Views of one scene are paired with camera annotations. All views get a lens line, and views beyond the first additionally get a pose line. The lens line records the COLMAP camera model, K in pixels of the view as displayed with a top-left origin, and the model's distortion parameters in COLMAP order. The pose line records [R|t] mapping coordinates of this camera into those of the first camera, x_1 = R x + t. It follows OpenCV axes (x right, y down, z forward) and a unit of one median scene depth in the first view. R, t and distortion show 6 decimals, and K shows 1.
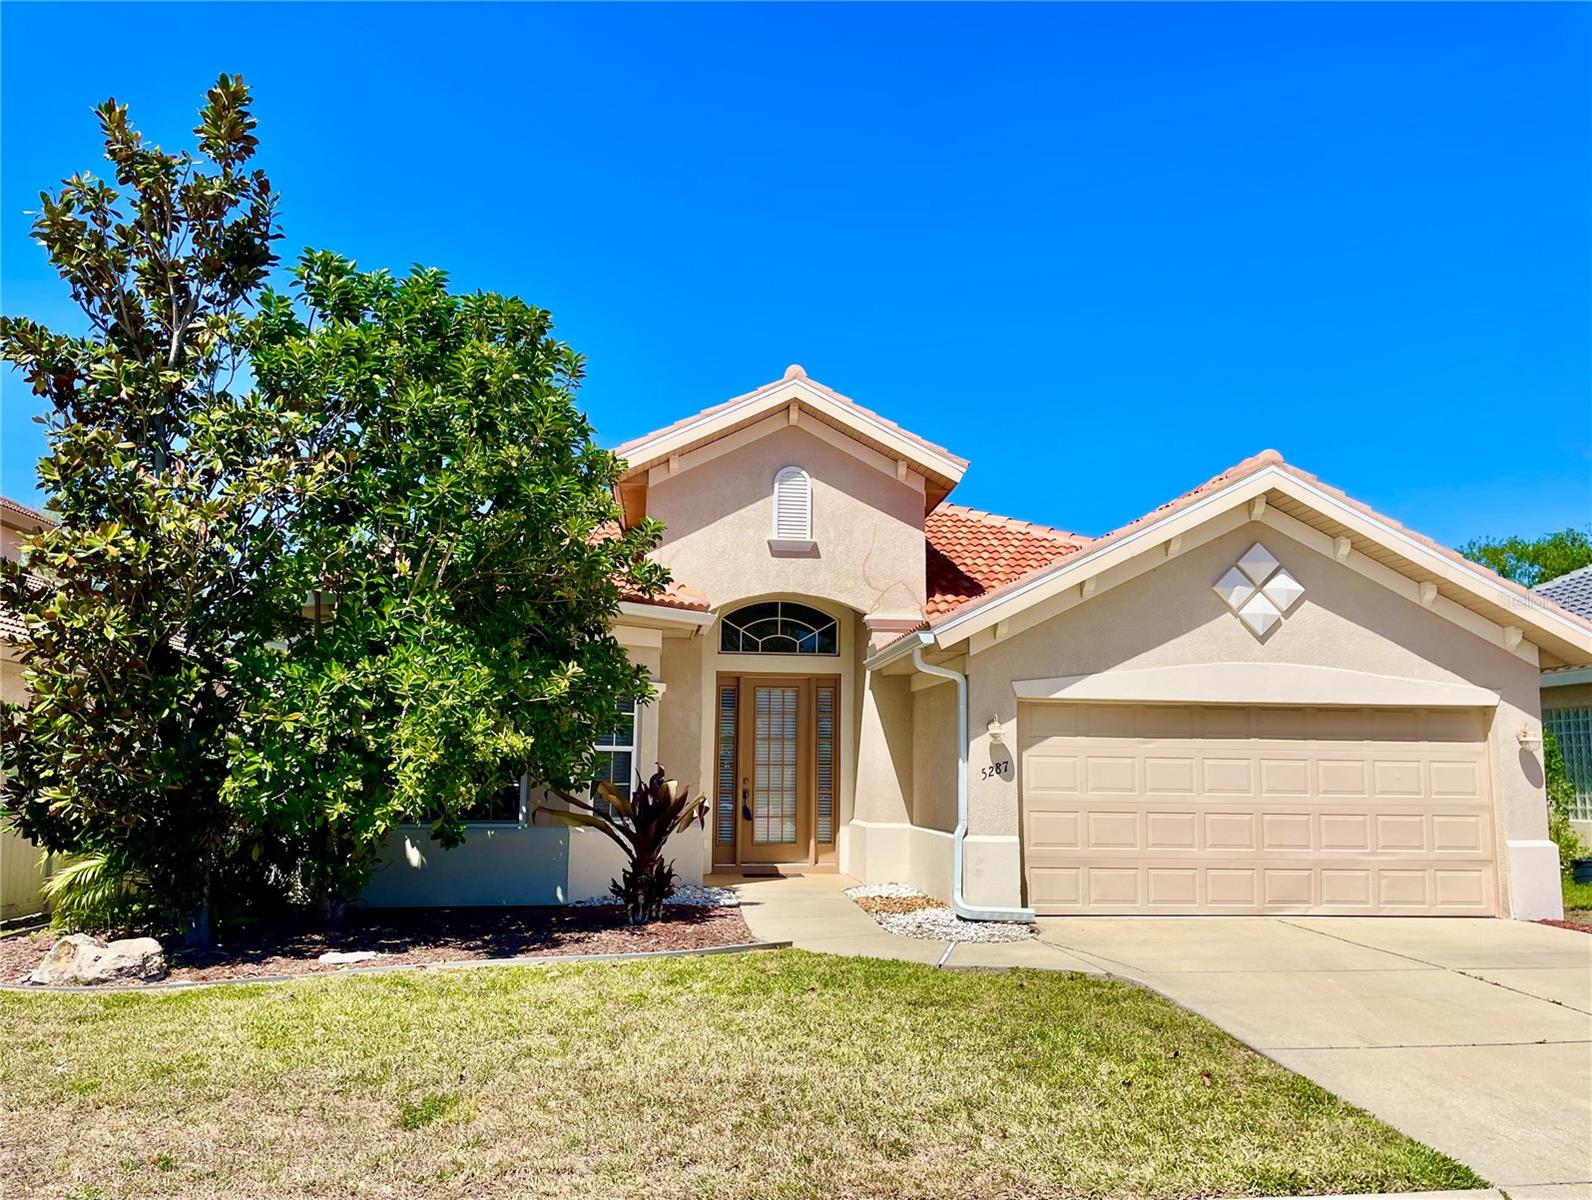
lens RADIAL K [[1219.0, 0, 821.4], [0, 1219.0, 646.2], [0, 0, 1]] dist [0.083858, -0.130229]
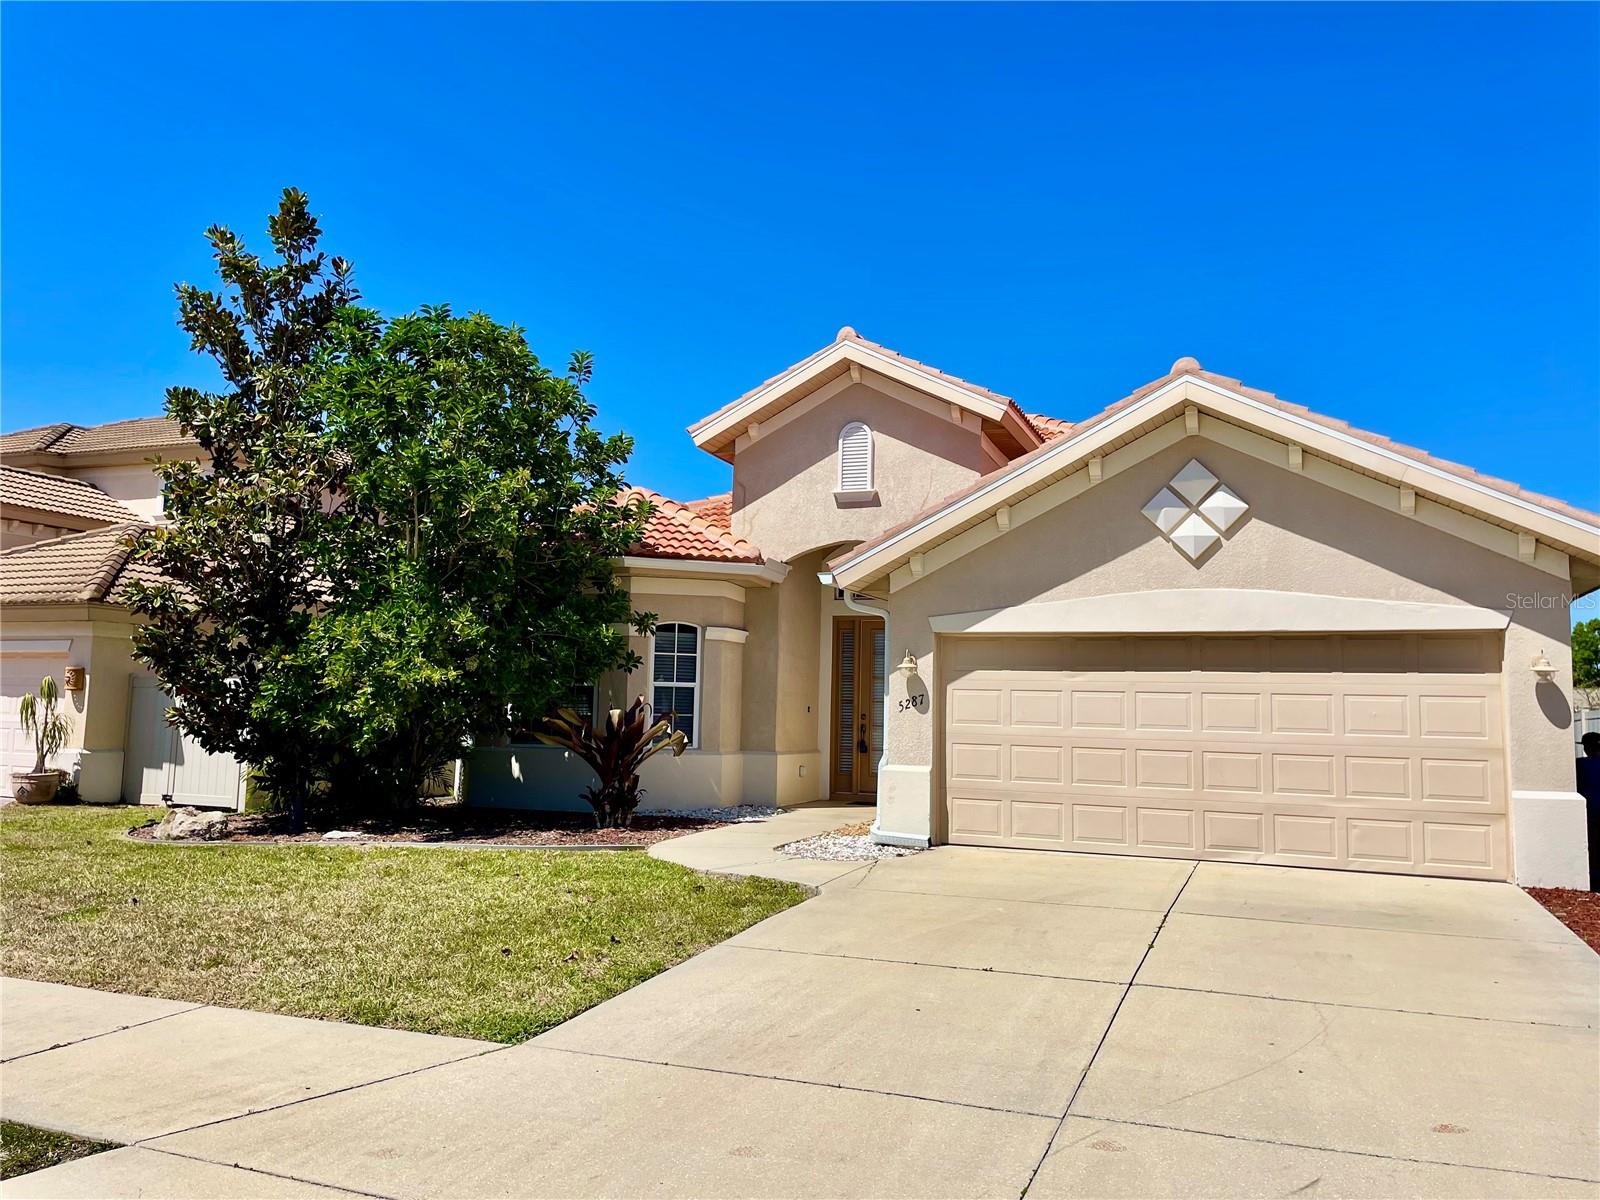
lens RADIAL K [[1198.6, 0, 810.4], [0, 1198.6, 625.6], [0, 0, 1]] dist [0.082919, -0.134720]
pose [[0.881695, -0.025312, -0.471139, 0.527555], [0.035787, 0.999271, 0.013285, 0.018611], [0.470460, -0.028574, 0.881959, 0.060576]]
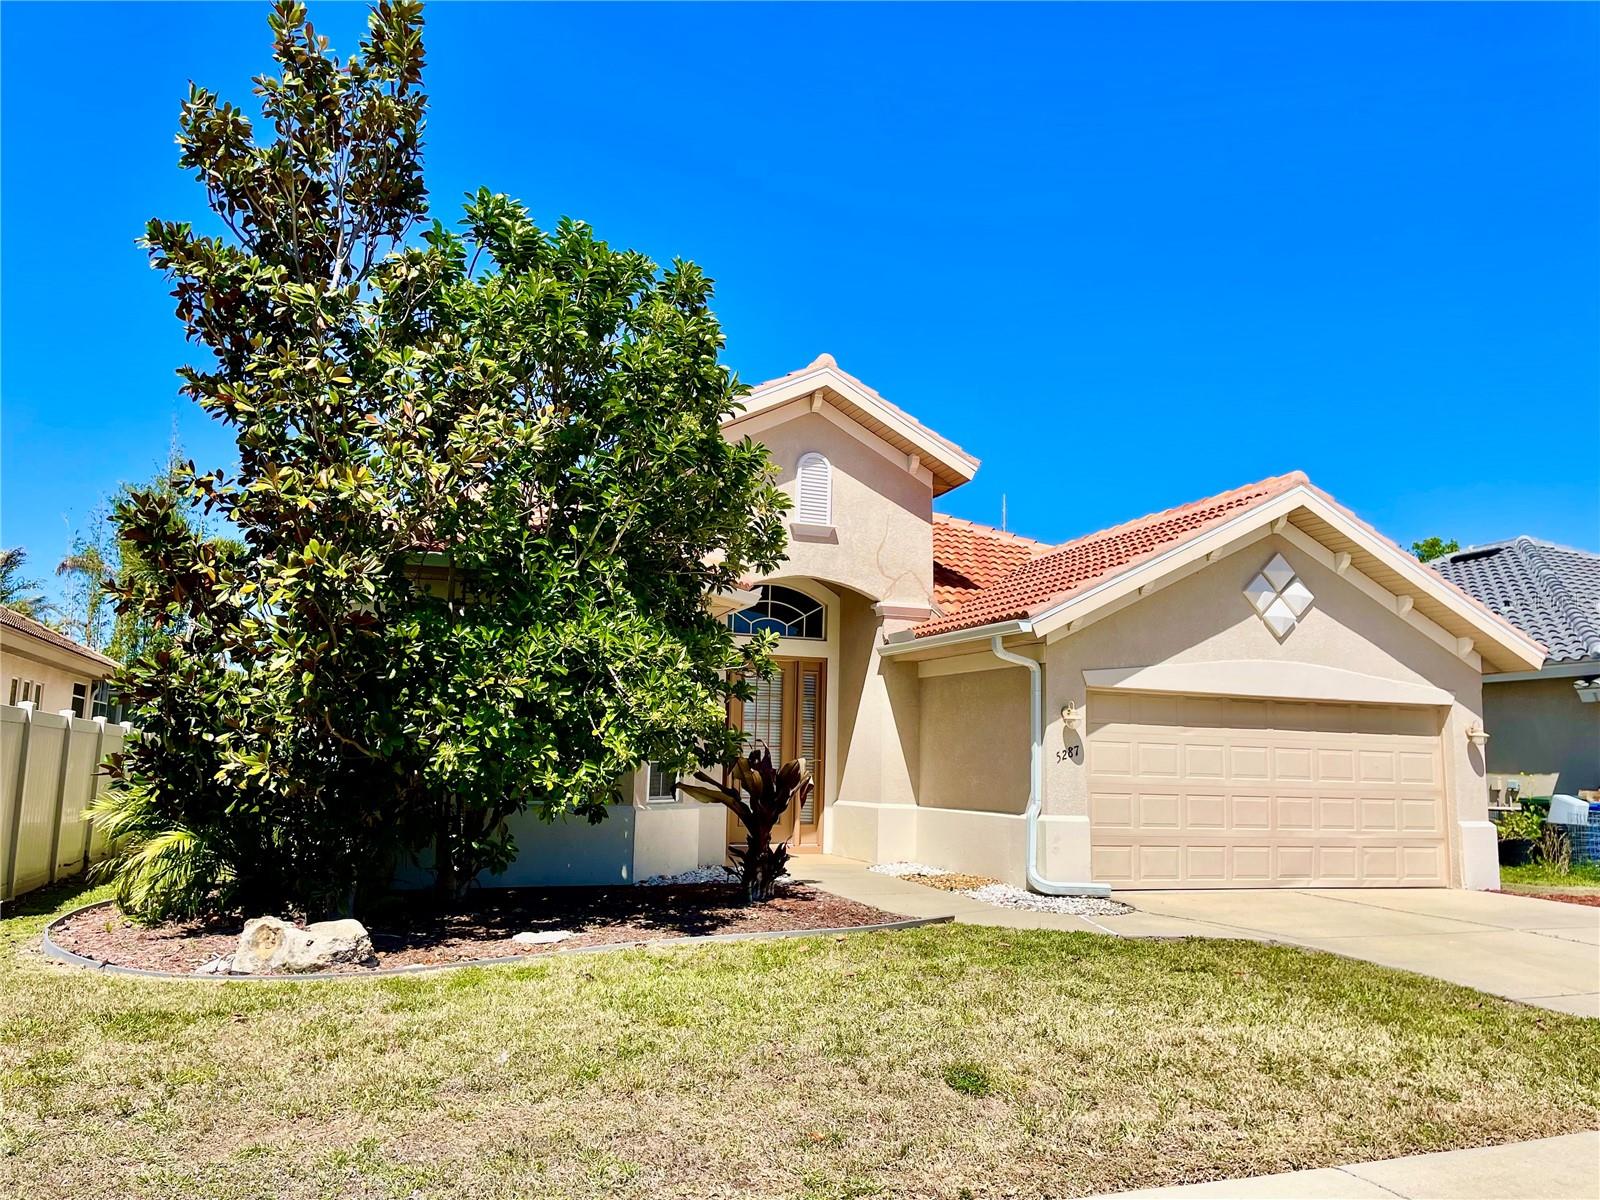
lens RADIAL K [[1198.6, 0, 810.4], [0, 1198.6, 625.6], [0, 0, 1]] dist [0.082919, -0.134720]
pose [[0.970912, 0.041384, 0.235835, -0.313858], [-0.039027, 0.999131, -0.014658, 0.013950], [-0.236236, 0.005028, 0.971683, 0.035352]]
